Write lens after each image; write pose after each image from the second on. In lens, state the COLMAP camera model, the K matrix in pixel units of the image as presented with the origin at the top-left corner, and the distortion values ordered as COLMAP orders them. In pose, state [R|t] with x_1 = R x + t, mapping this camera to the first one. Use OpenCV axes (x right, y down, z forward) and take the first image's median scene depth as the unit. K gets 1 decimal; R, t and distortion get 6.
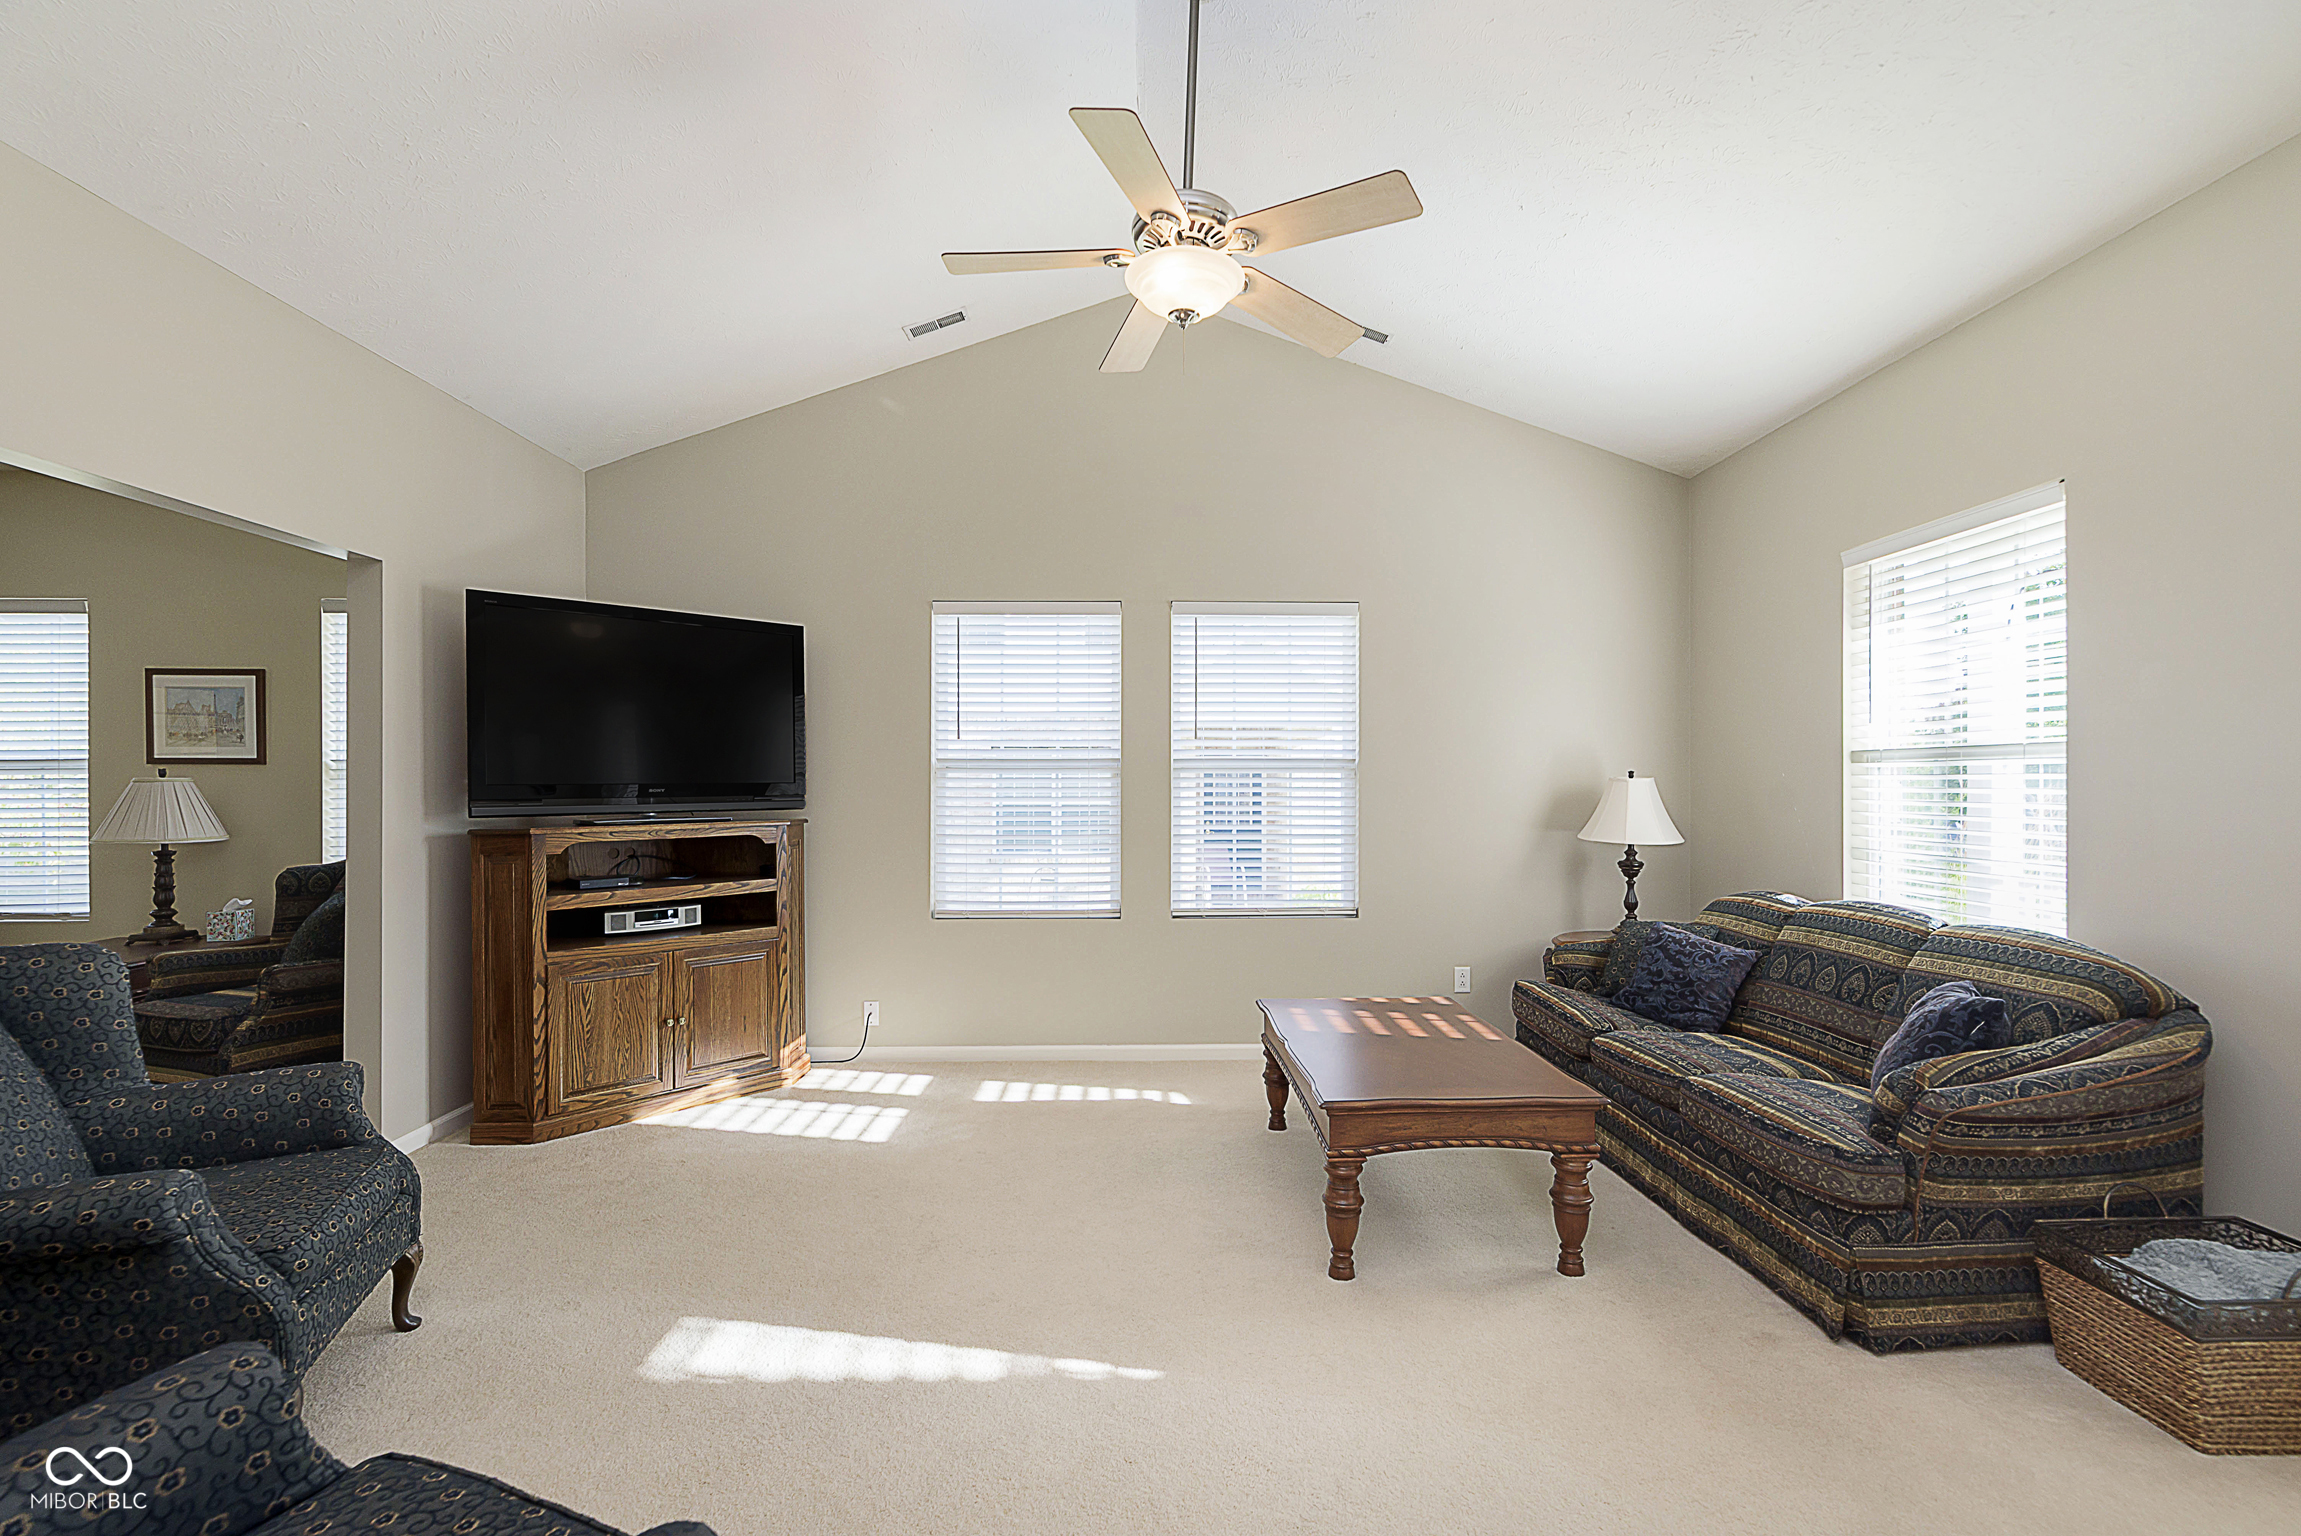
lens RADIAL K [[1021.3, 0, 1168.8], [0, 1021.3, 789.1], [0, 0, 1]] dist [-0.001237, 0.001860]
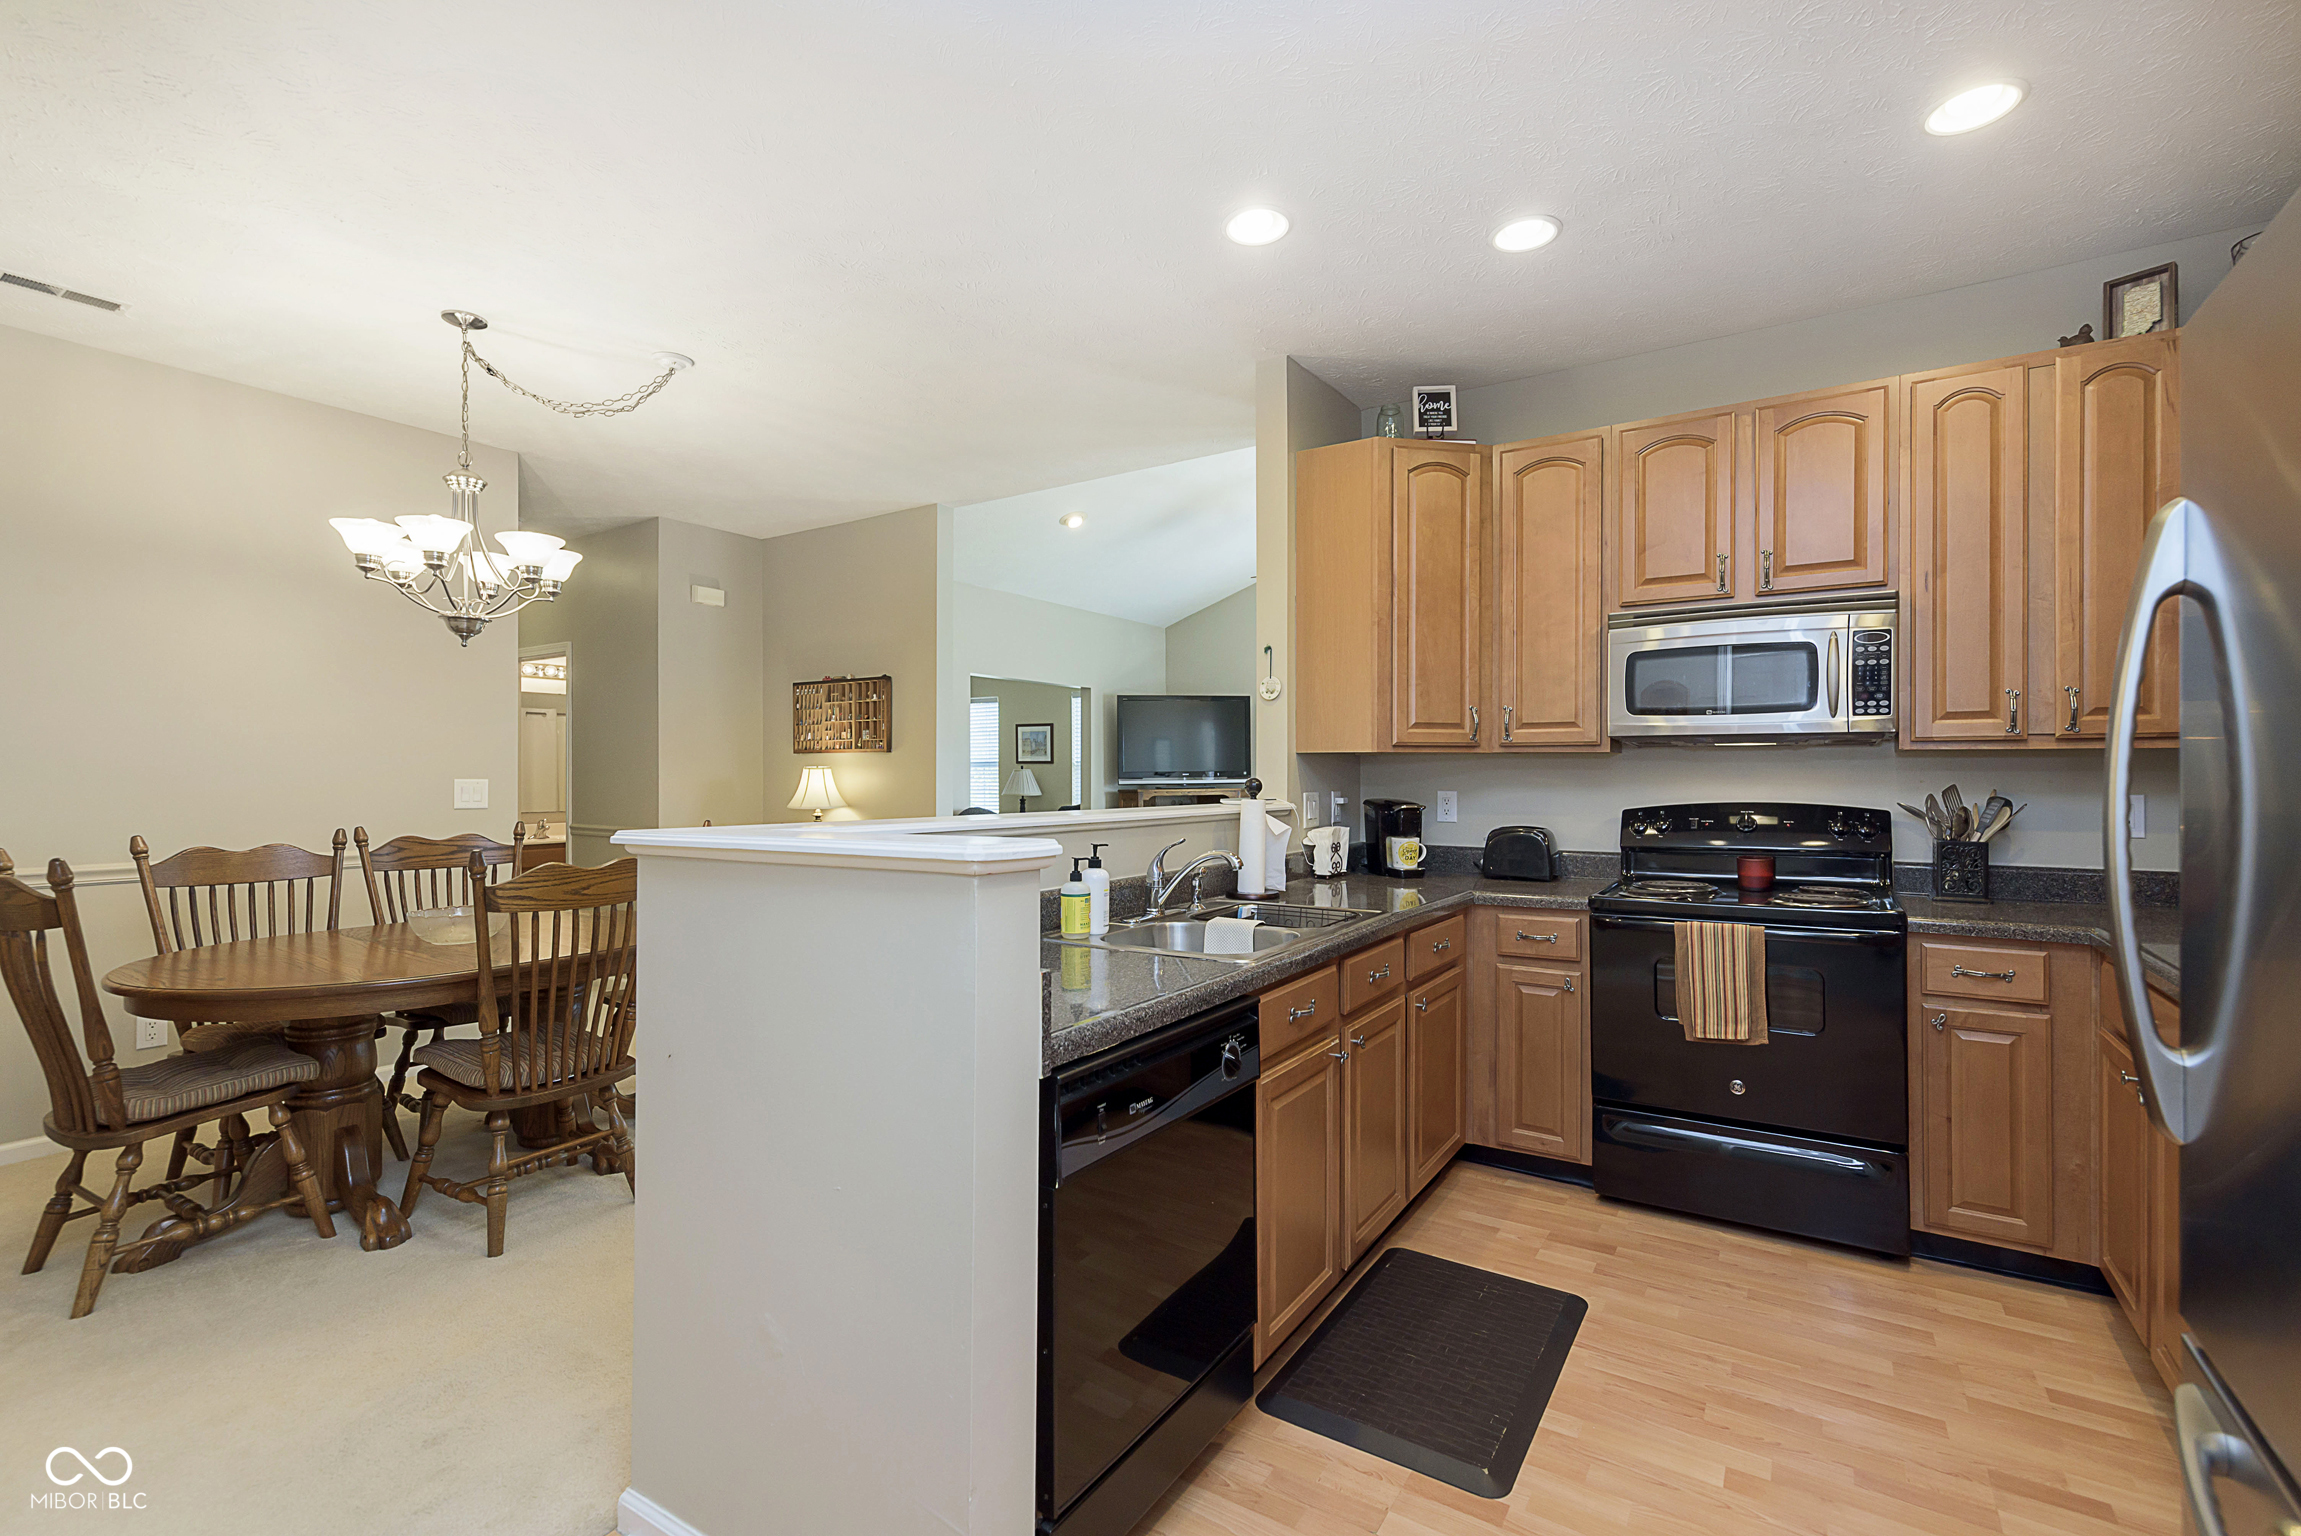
lens RADIAL K [[1021.3, 0, 1162.5], [0, 1021.3, 775.4], [0, 0, 1]] dist [-0.001237, 0.001860]
pose [[0.826115, -0.000141, -0.563502, 0.712019], [-0.000271, 1.000000, -0.000648, 0.005367], [0.563502, 0.000687, 0.826114, -0.879242]]
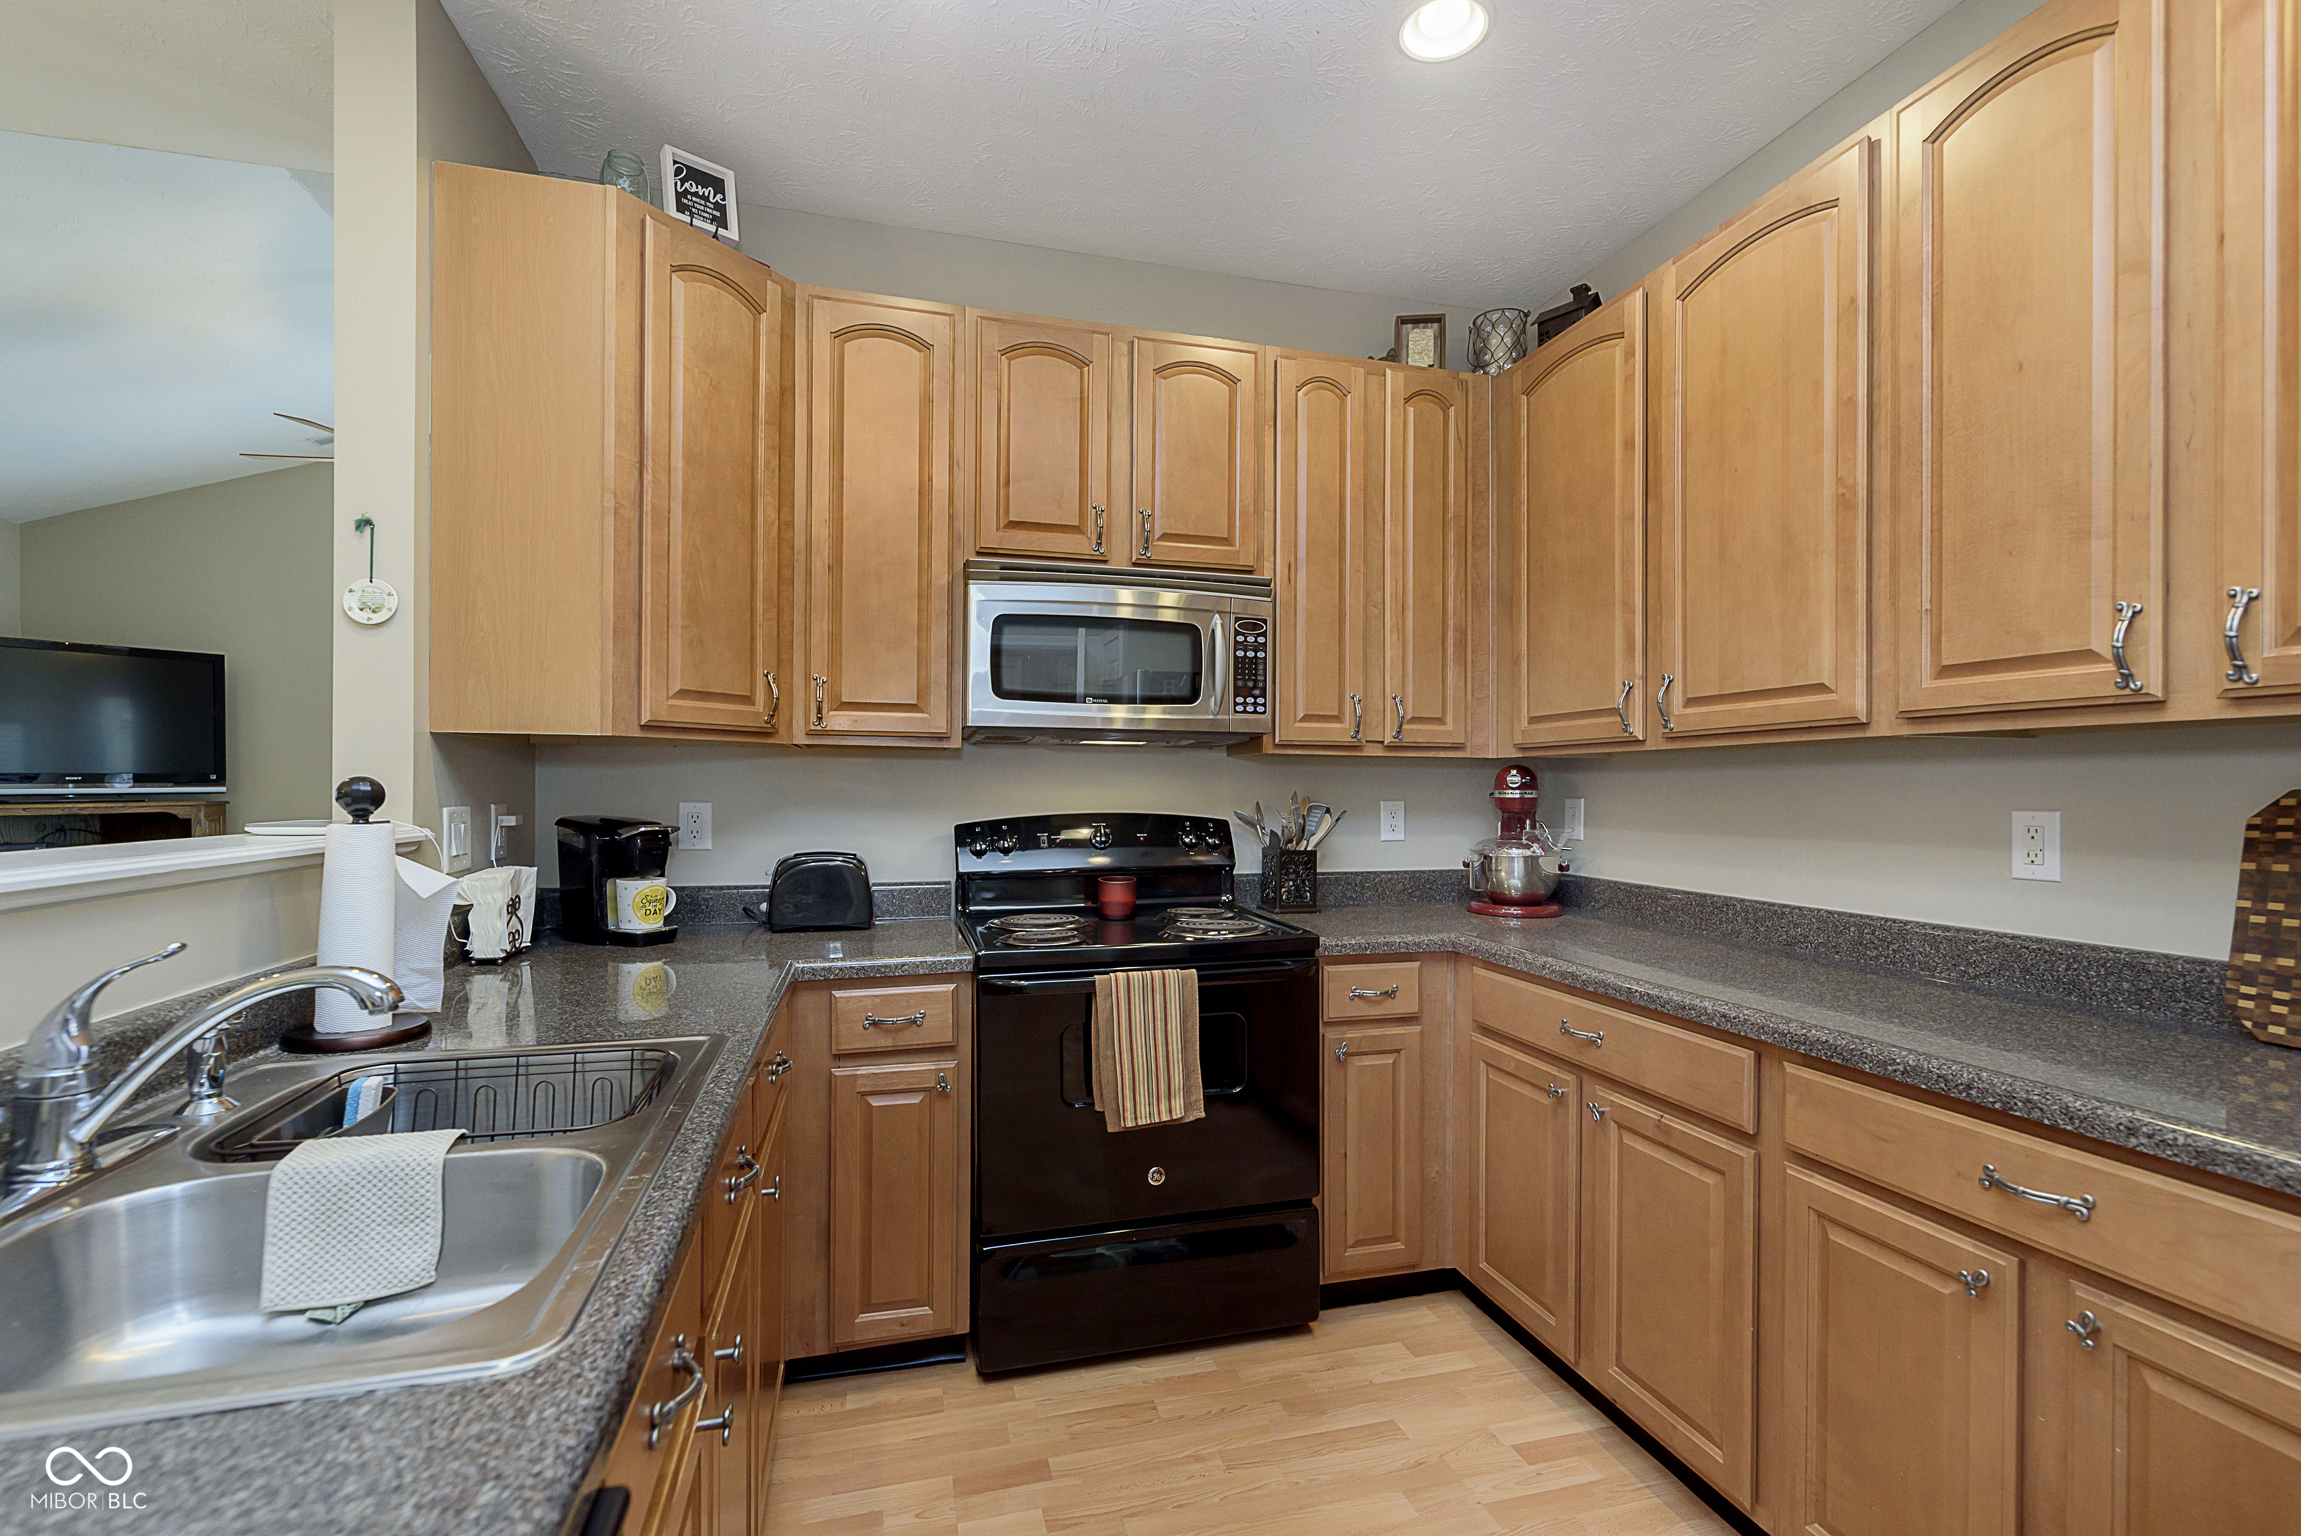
lens RADIAL K [[1021.3, 0, 1190.6], [0, 1021.3, 788.7], [0, 0, 1]] dist [-0.001237, 0.001860]
pose [[0.965688, 0.003849, 0.259675, 0.535169], [-0.003926, 0.999992, -0.000223, 0.009434], [-0.259674, -0.000804, 0.965696, -0.639144]]
